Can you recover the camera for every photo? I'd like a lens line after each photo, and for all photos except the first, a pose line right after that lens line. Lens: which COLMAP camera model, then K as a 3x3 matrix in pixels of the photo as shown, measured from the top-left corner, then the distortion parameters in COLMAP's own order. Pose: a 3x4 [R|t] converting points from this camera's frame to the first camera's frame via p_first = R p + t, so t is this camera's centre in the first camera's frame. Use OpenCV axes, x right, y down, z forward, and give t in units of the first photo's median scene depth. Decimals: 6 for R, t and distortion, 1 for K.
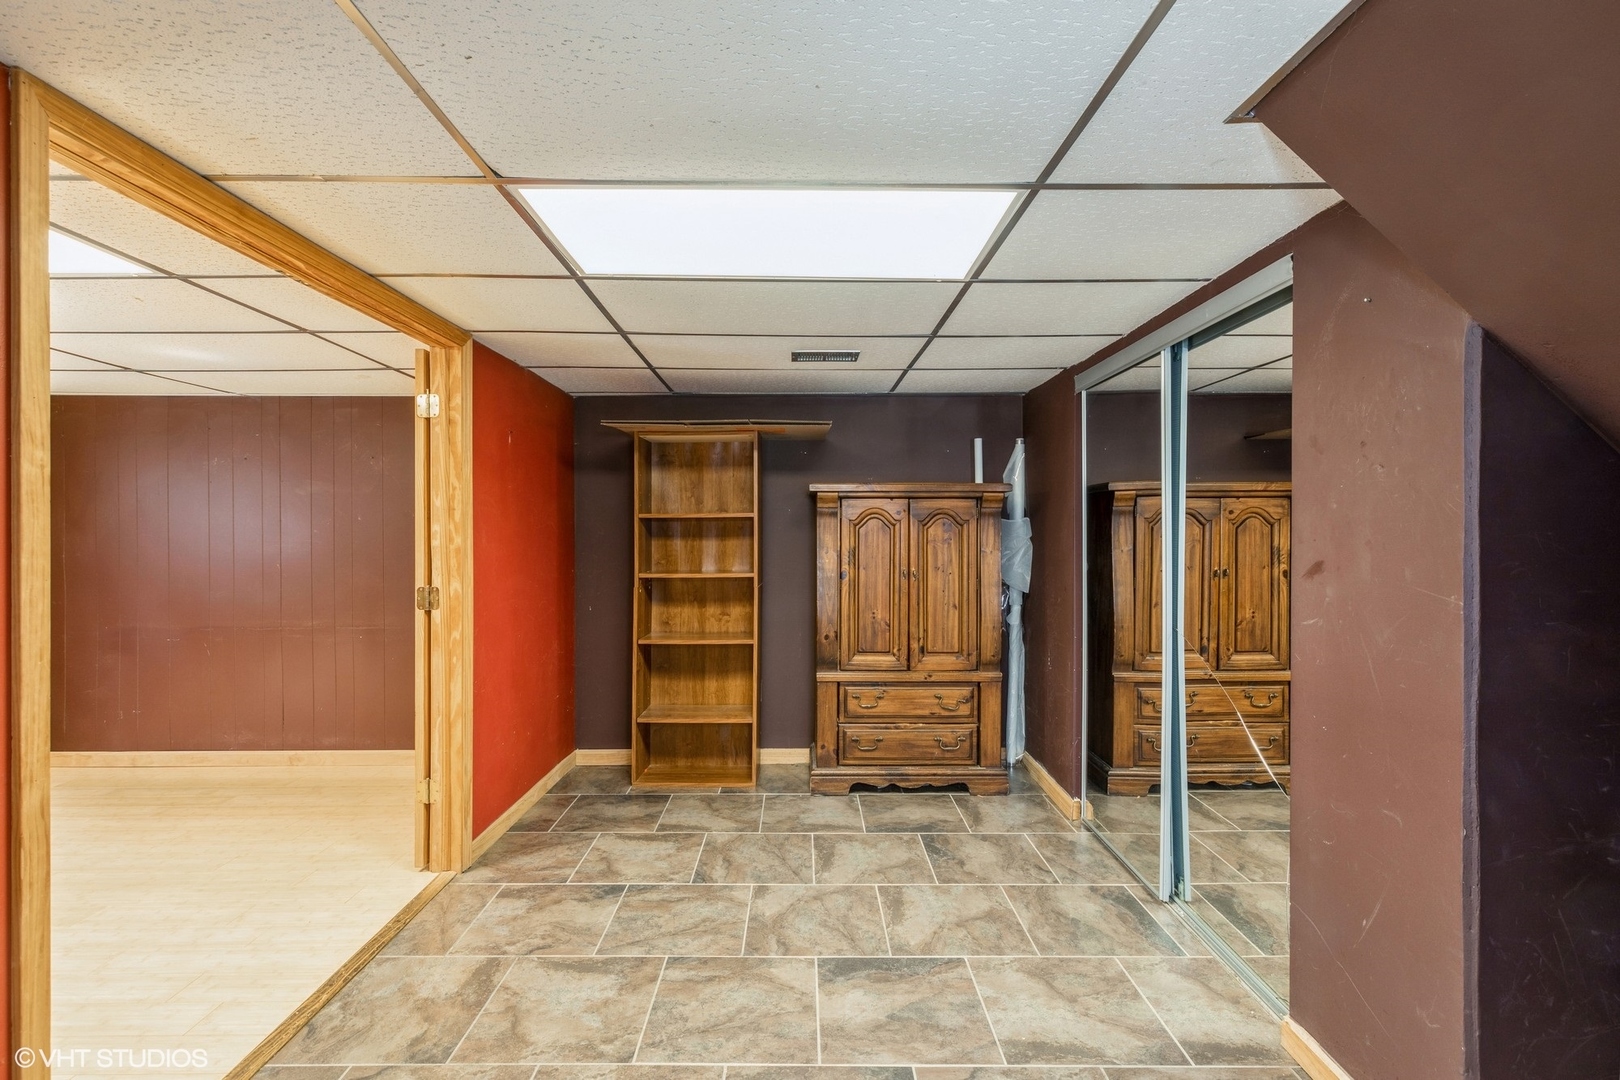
lens RADIAL K [[748.4, 0, 815.4], [0, 748.4, 527.4], [0, 0, 1]] dist [-0.026666, 0.015077]
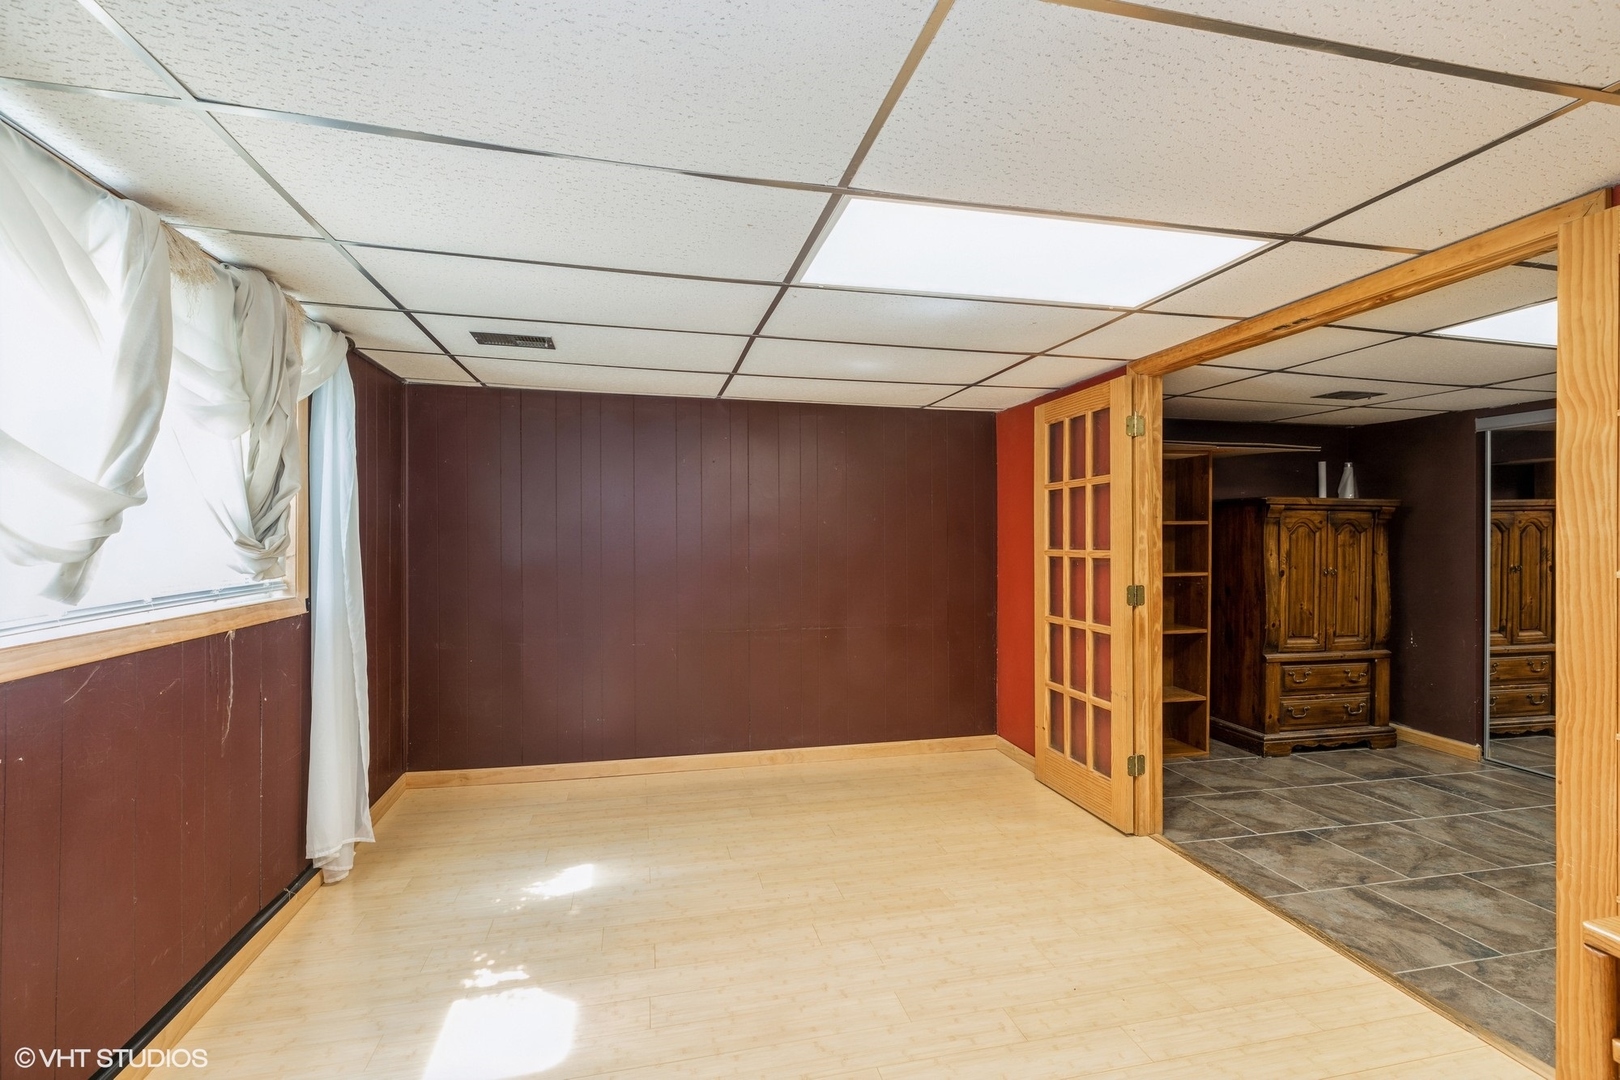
lens RADIAL K [[720.7, 0, 814.9], [0, 720.7, 531.3], [0, 0, 1]] dist [-0.001654, -0.000547]
pose [[0.980541, 0.001593, 0.196309, -0.926191], [-0.001027, 0.999995, -0.002986, 0.000903], [-0.196313, 0.002727, 0.980538, 0.010021]]
